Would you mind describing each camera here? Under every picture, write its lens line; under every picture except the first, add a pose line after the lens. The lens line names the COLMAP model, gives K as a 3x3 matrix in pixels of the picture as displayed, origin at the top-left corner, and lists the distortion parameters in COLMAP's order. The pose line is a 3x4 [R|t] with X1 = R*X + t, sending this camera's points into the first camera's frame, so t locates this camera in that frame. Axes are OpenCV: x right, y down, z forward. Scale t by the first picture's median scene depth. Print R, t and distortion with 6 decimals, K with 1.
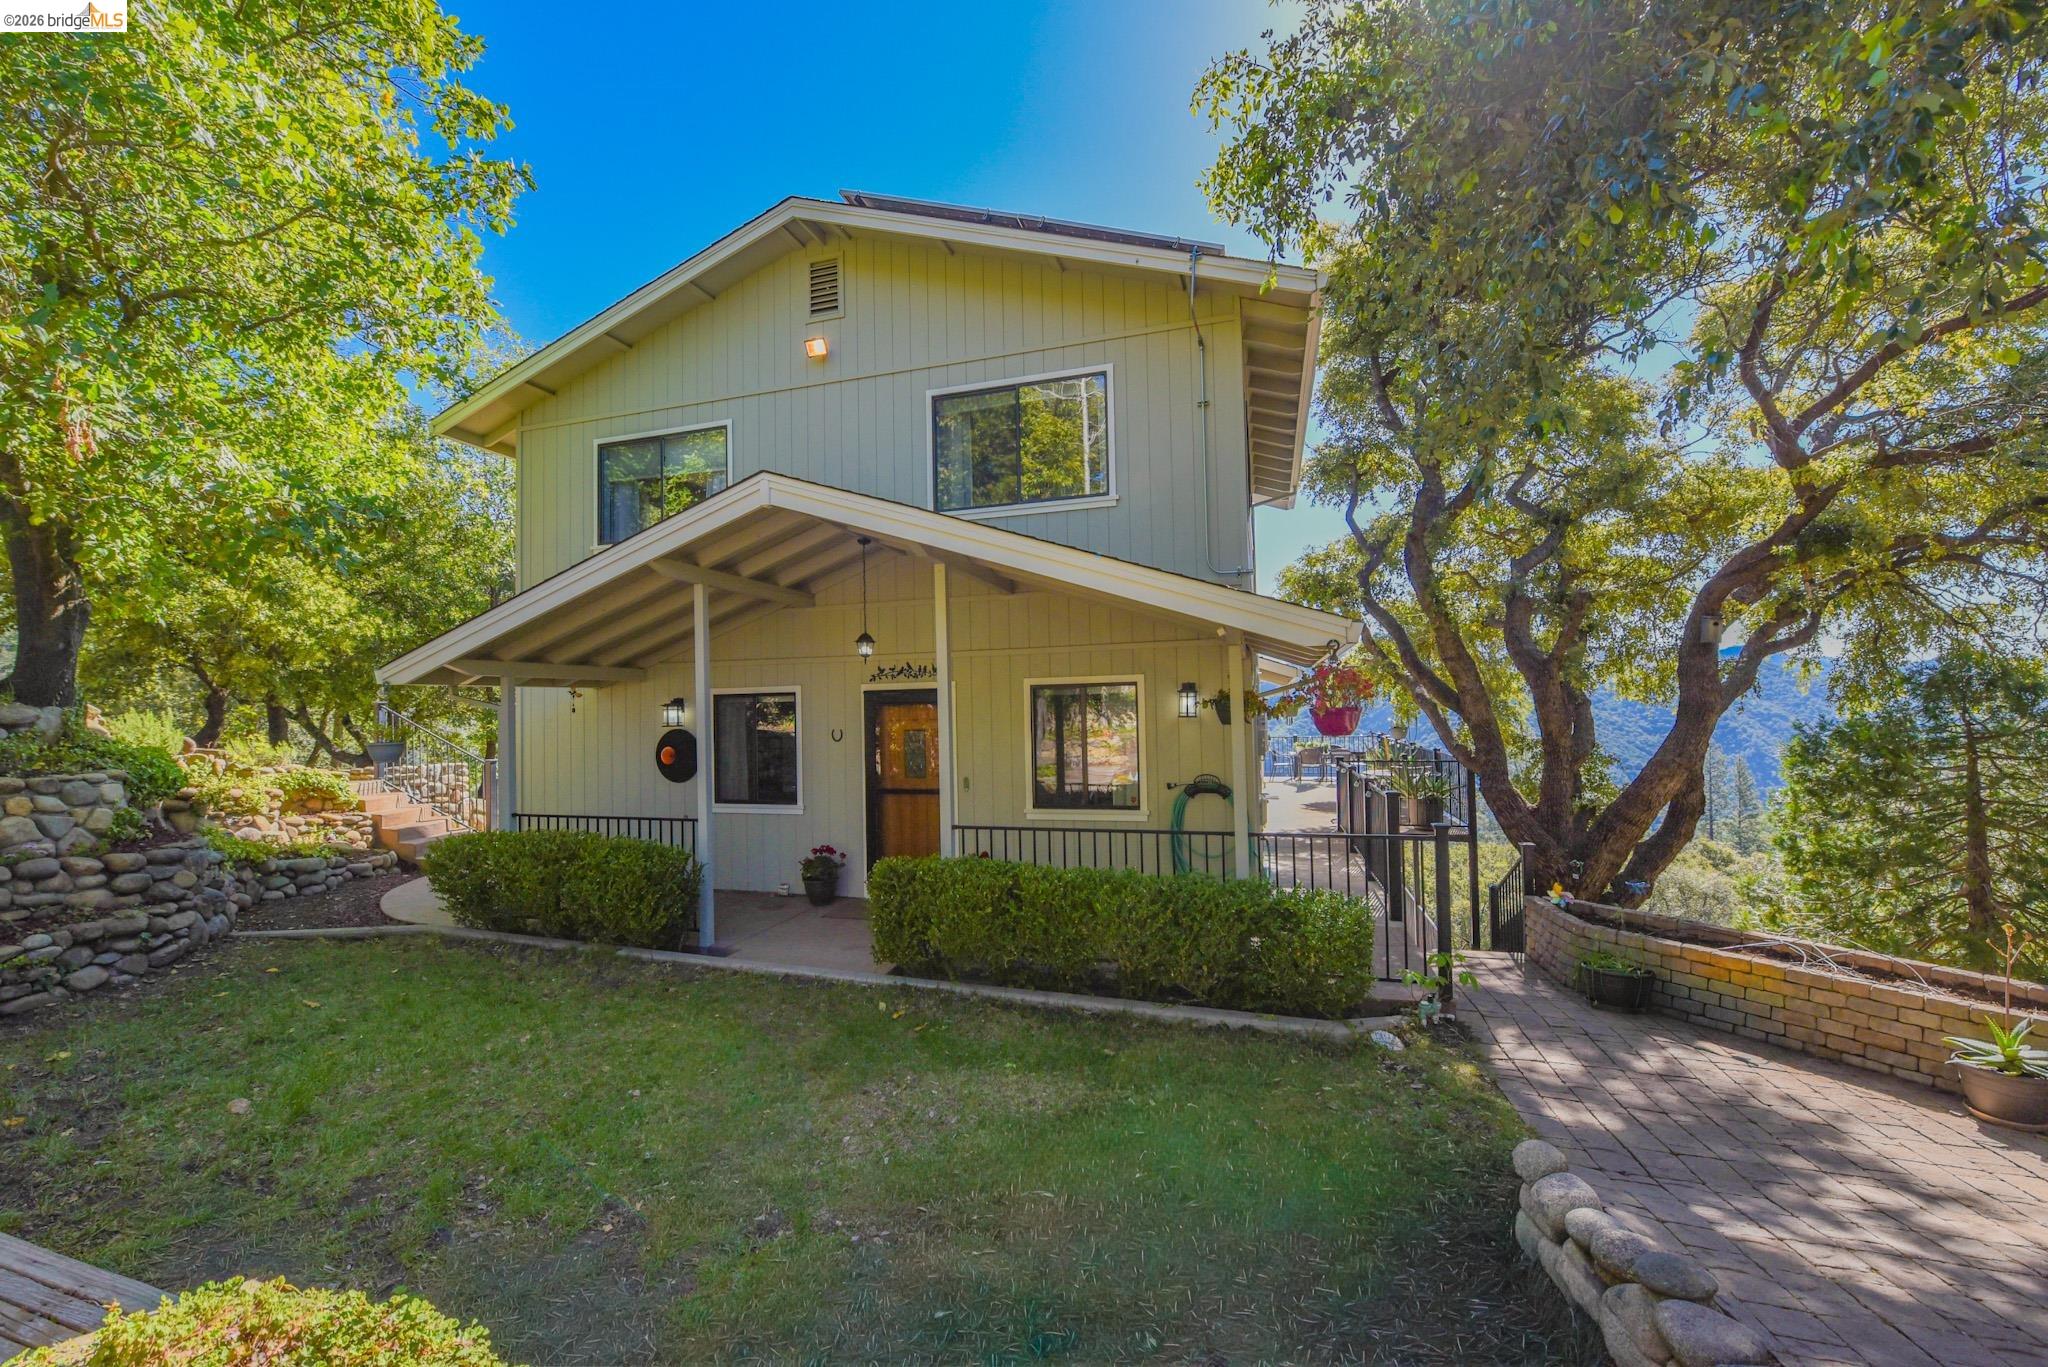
lens RADIAL K [[810.0, 0, 1016.6], [0, 810.0, 683.3], [0, 0, 1]] dist [-0.017395, -0.000993]
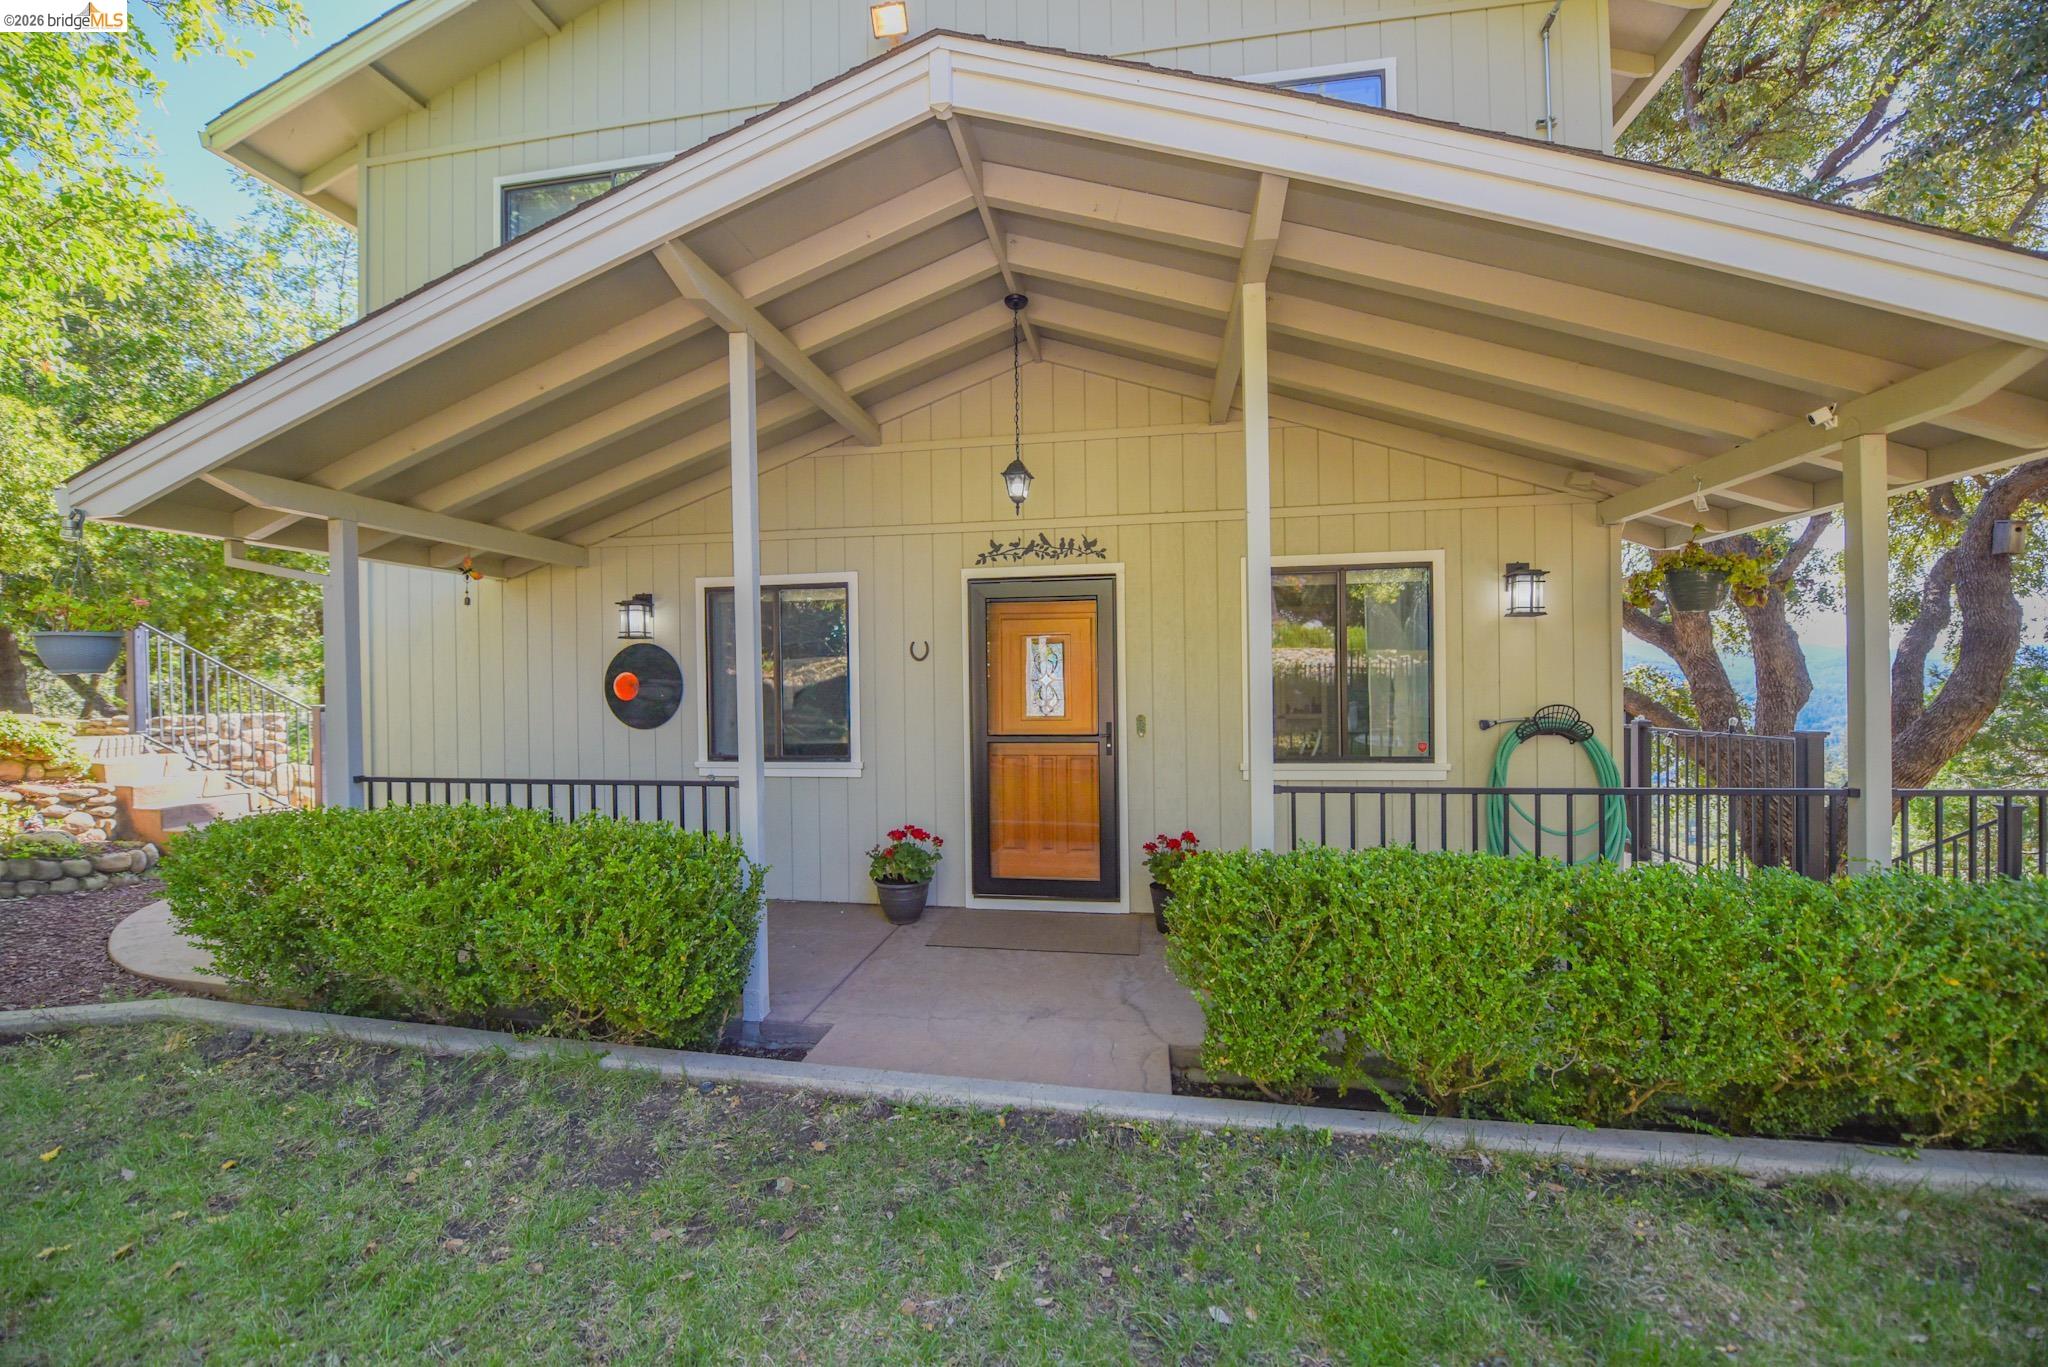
lens RADIAL K [[810.0, 0, 1013.5], [0, 810.0, 684.6], [0, 0, 1]] dist [-0.017395, -0.000993]
pose [[0.991822, 0.006774, 0.127451, -0.235145], [-0.011078, 0.999391, 0.033092, 0.070566], [-0.127149, -0.034233, 0.991293, 0.377130]]
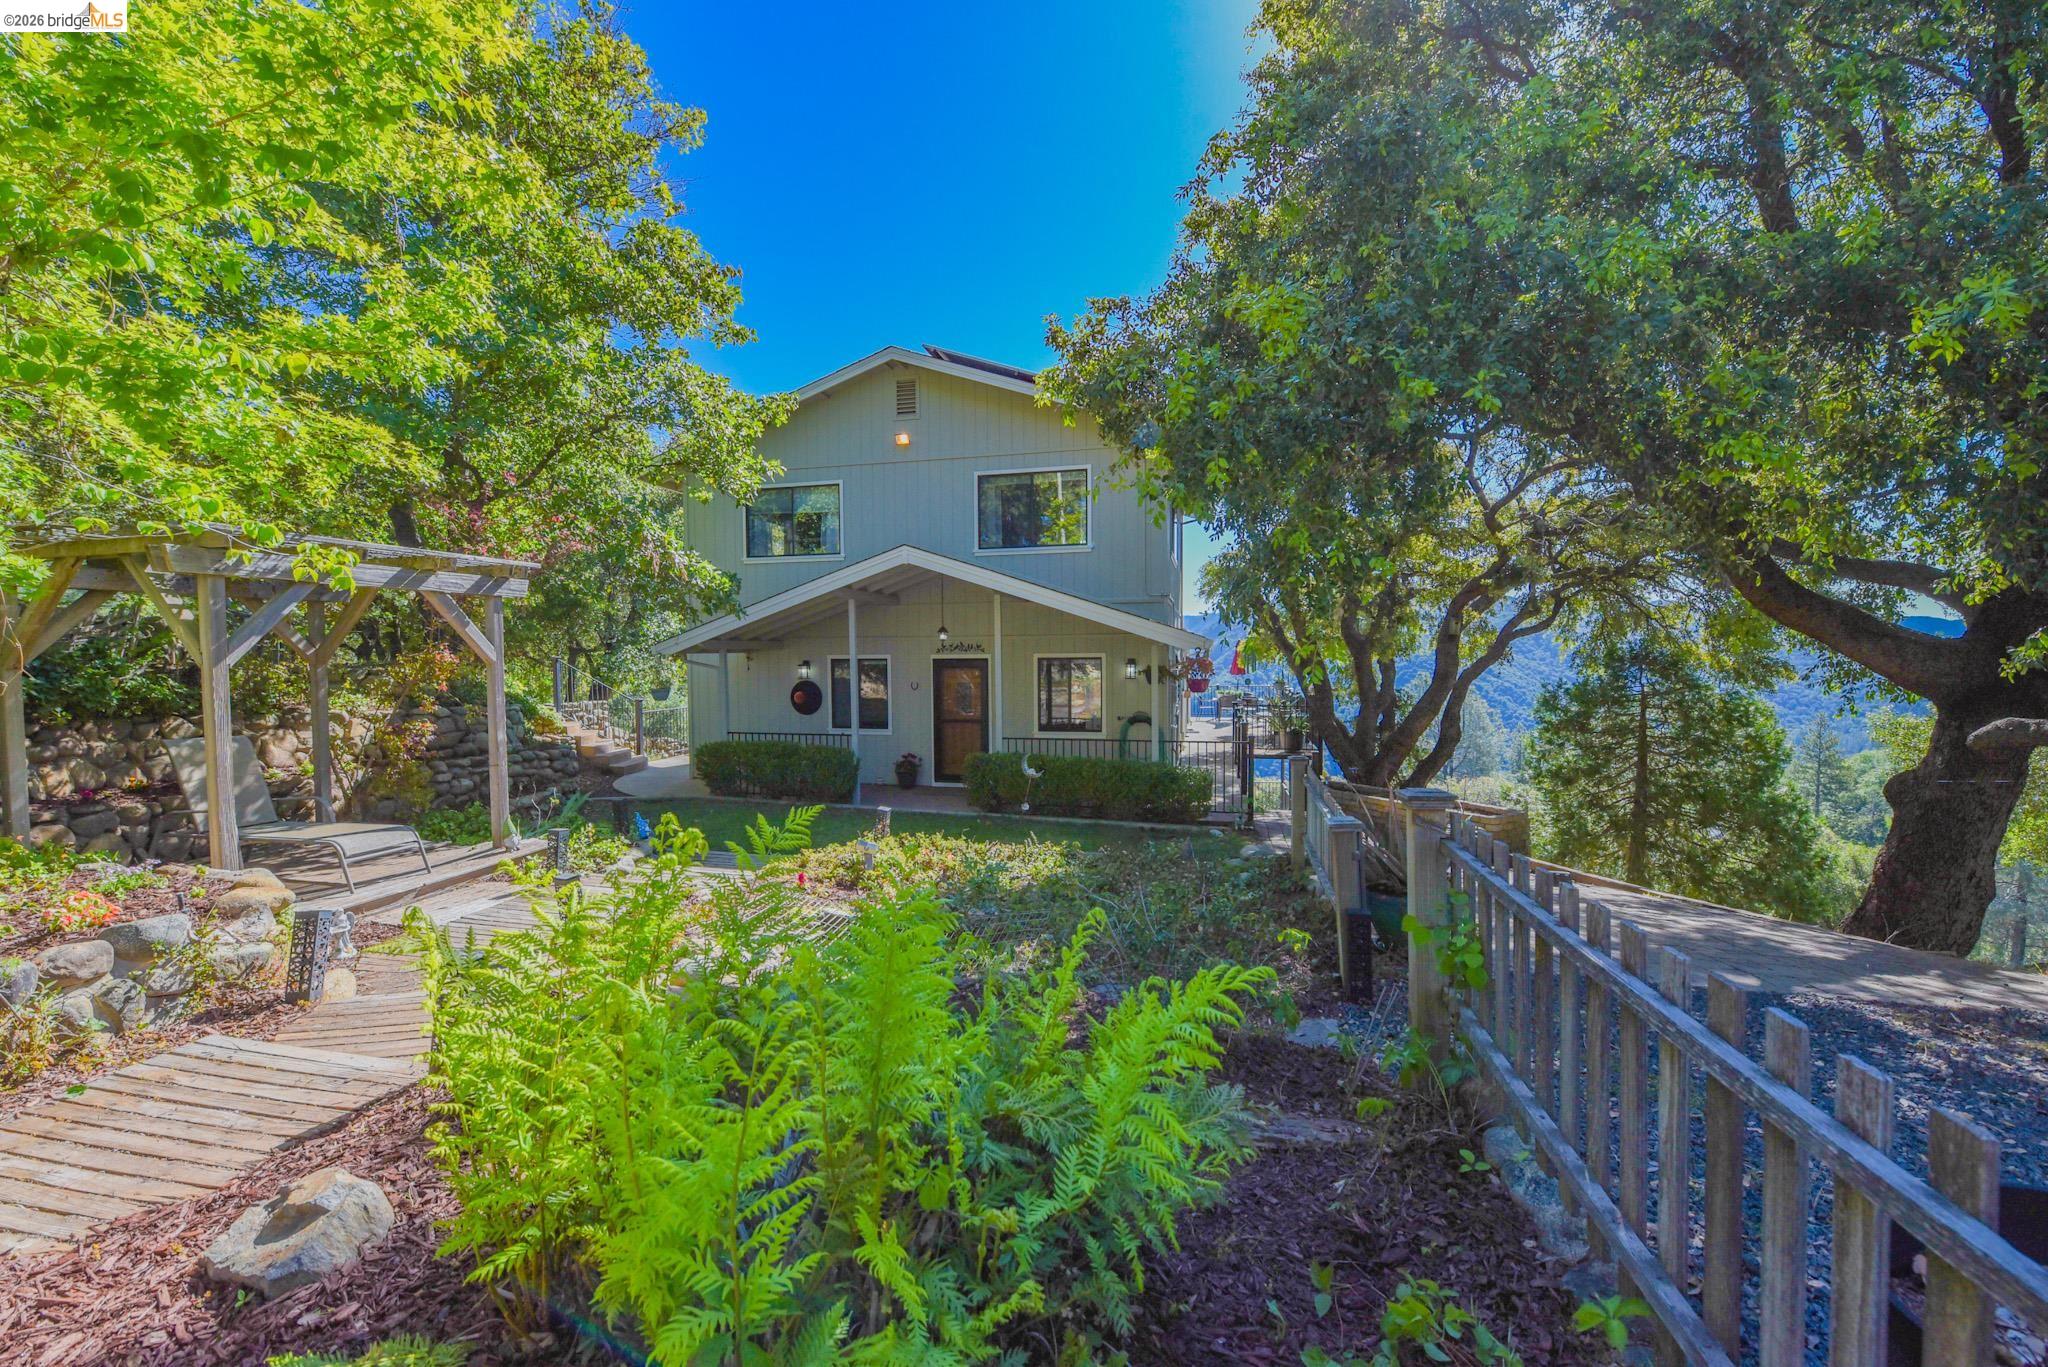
lens RADIAL K [[810.0, 0, 1020.6], [0, 810.0, 686.6], [0, 0, 1]] dist [-0.017395, -0.000993]
pose [[0.997778, 0.010478, 0.065794, -0.120516], [-0.015315, 0.997182, 0.073442, -0.057165], [-0.064839, -0.074286, 0.995127, -0.627916]]
